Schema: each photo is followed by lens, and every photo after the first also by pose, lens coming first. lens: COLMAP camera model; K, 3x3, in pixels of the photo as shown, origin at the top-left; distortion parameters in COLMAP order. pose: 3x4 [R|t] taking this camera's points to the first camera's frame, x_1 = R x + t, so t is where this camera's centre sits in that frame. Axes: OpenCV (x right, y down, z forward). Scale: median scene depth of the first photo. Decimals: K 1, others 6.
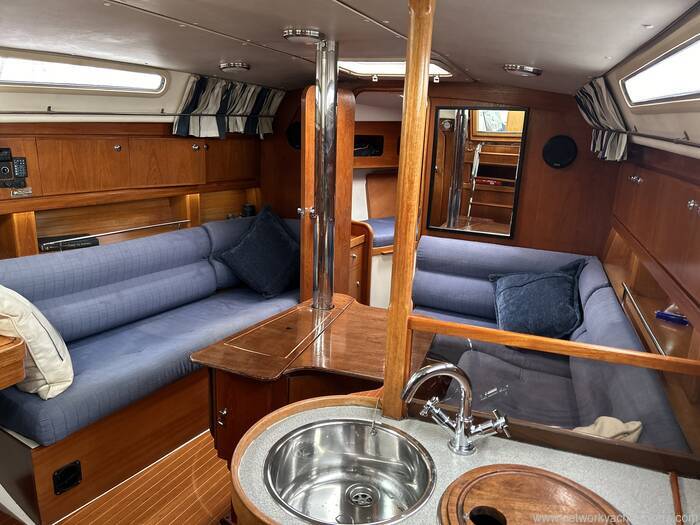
lens RADIAL K [[524.4, 0, 356.0], [0, 524.4, 266.2], [0, 0, 1]] dist [0.041217, -0.028204]
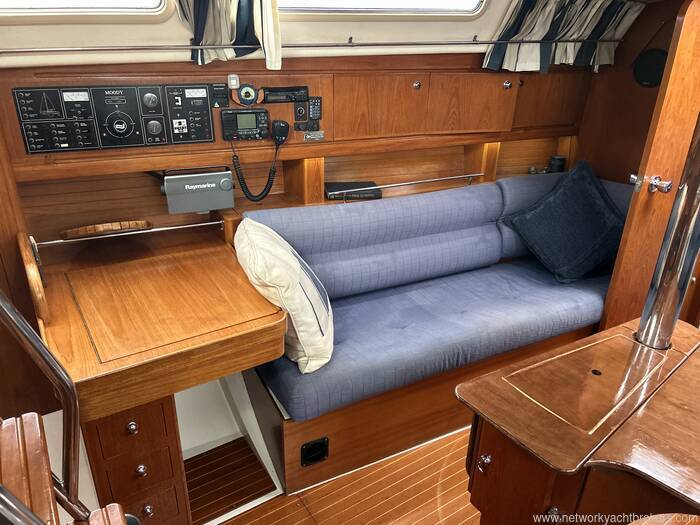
lens RADIAL K [[524.4, 0, 361.1], [0, 524.4, 268.4], [0, 0, 1]] dist [0.041217, -0.028204]
pose [[0.862537, 0.198966, -0.465235, -0.074246], [-0.128670, 0.975468, 0.178623, -0.074948], [0.489362, -0.094207, 0.866978, 0.190528]]
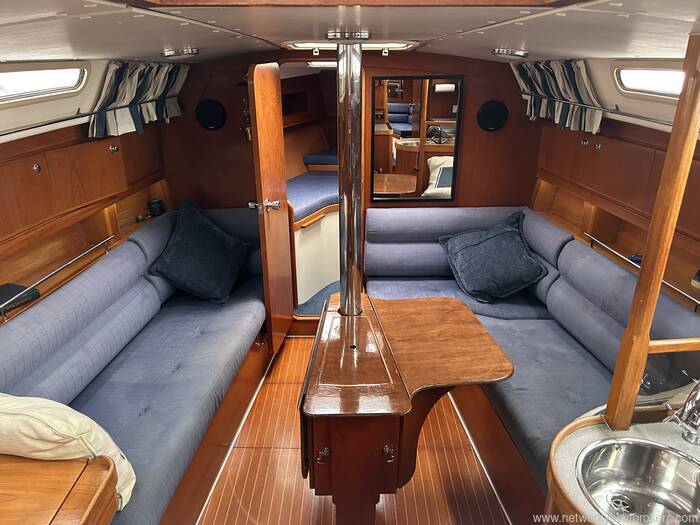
lens RADIAL K [[524.4, 0, 348.2], [0, 524.4, 267.3], [0, 0, 1]] dist [0.041217, -0.028204]
pose [[0.904513, -0.205146, 0.373859, -0.348836], [0.152066, 0.974216, 0.166670, -0.139907], [-0.398412, -0.093904, 0.912387, 0.101942]]
